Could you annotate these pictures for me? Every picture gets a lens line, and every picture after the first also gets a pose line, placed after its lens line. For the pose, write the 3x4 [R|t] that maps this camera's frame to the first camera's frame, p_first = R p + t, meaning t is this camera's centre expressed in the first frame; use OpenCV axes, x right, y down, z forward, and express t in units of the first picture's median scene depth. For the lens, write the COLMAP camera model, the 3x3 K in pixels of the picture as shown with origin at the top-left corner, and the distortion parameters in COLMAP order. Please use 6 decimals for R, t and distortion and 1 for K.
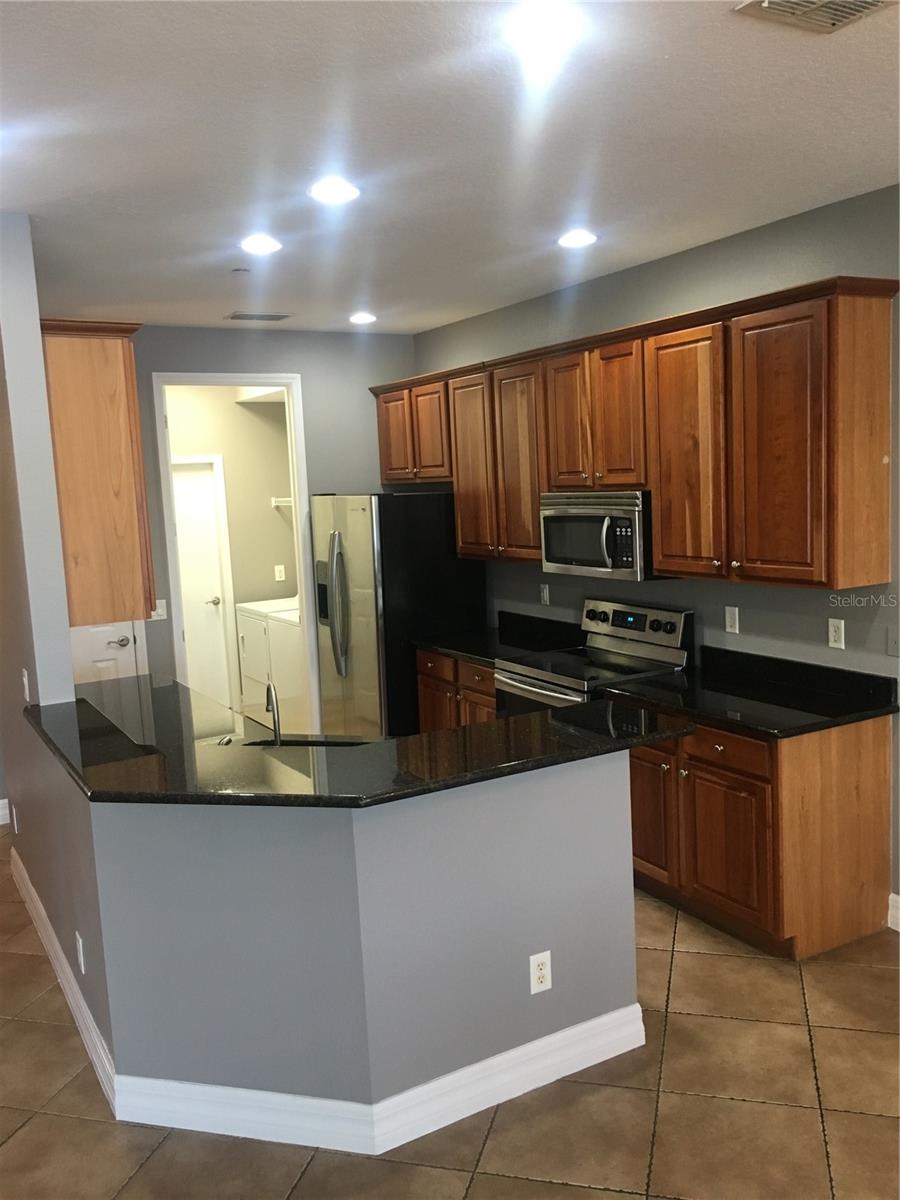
lens RADIAL K [[1023.3, 0, 451.6], [0, 1023.3, 597.7], [0, 0, 1]] dist [0.061741, -0.049329]
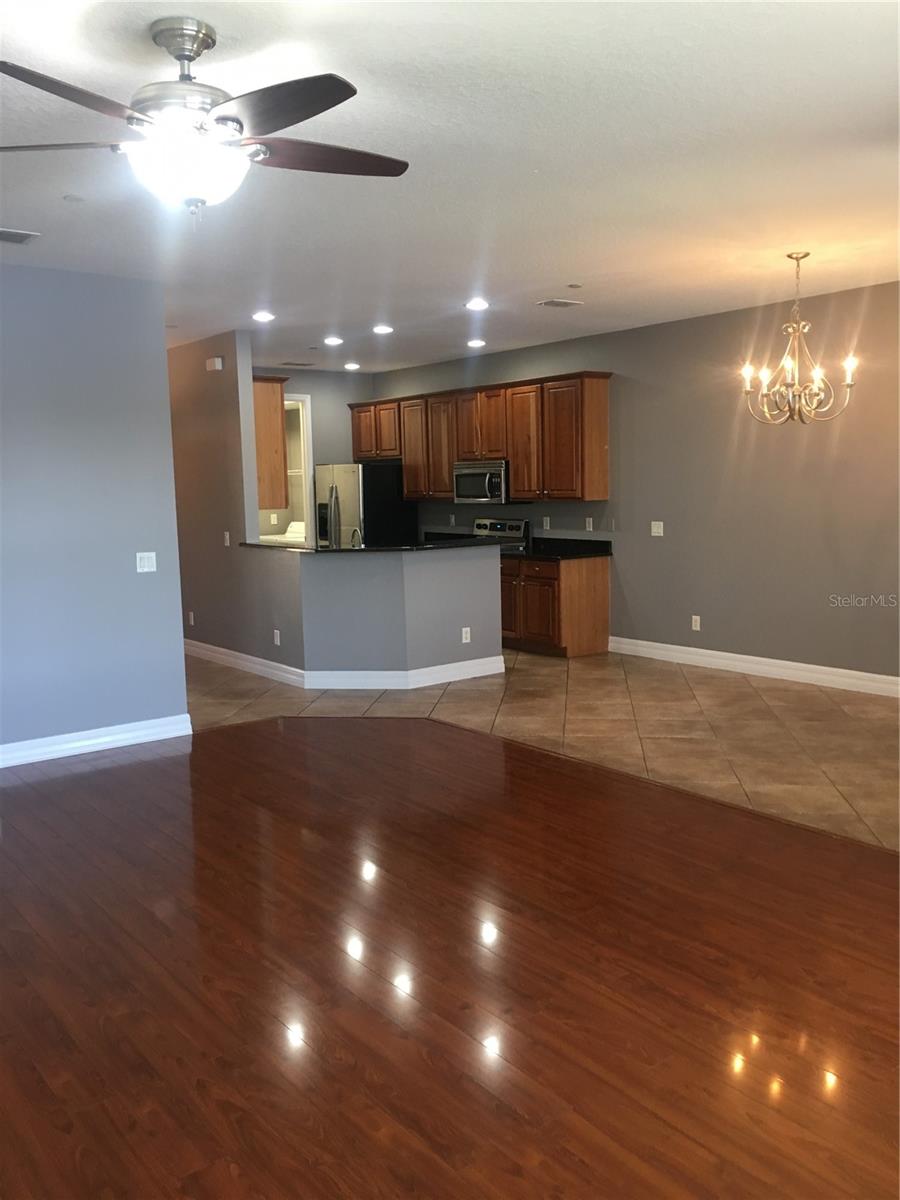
lens RADIAL K [[1023.3, 0, 453.7], [0, 1023.3, 594.1], [0, 0, 1]] dist [0.061741, -0.049329]
pose [[0.990260, 0.009769, 0.138889, -0.227542], [-0.008023, 0.999882, -0.013123, 0.217325], [-0.139000, 0.011880, 0.990221, -1.165175]]
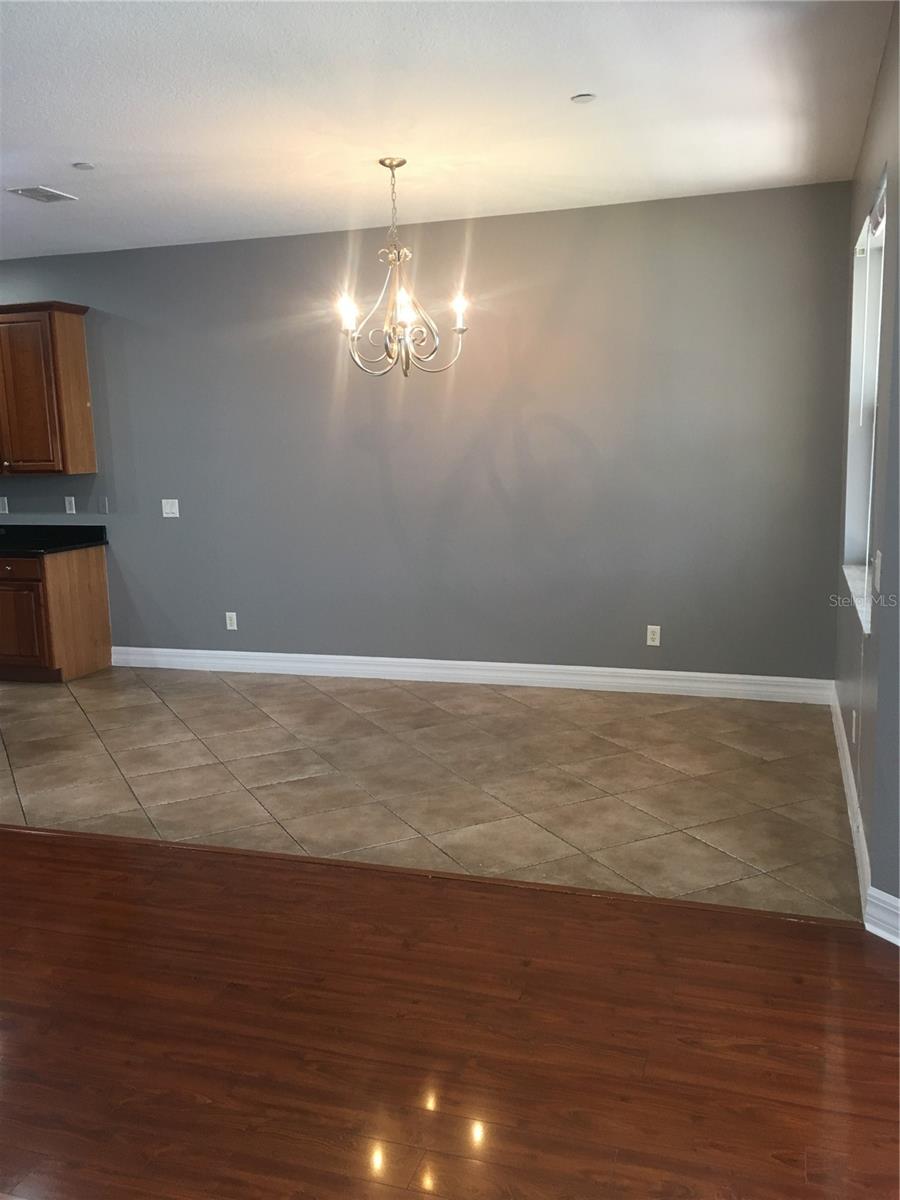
lens RADIAL K [[1023.3, 0, 455.3], [0, 1023.3, 598.1], [0, 0, 1]] dist [0.061741, -0.049329]
pose [[0.743631, -0.077973, 0.664028, -0.307634], [0.071544, 0.996754, 0.036922, 0.171528], [-0.664751, 0.020051, 0.746796, -0.719651]]
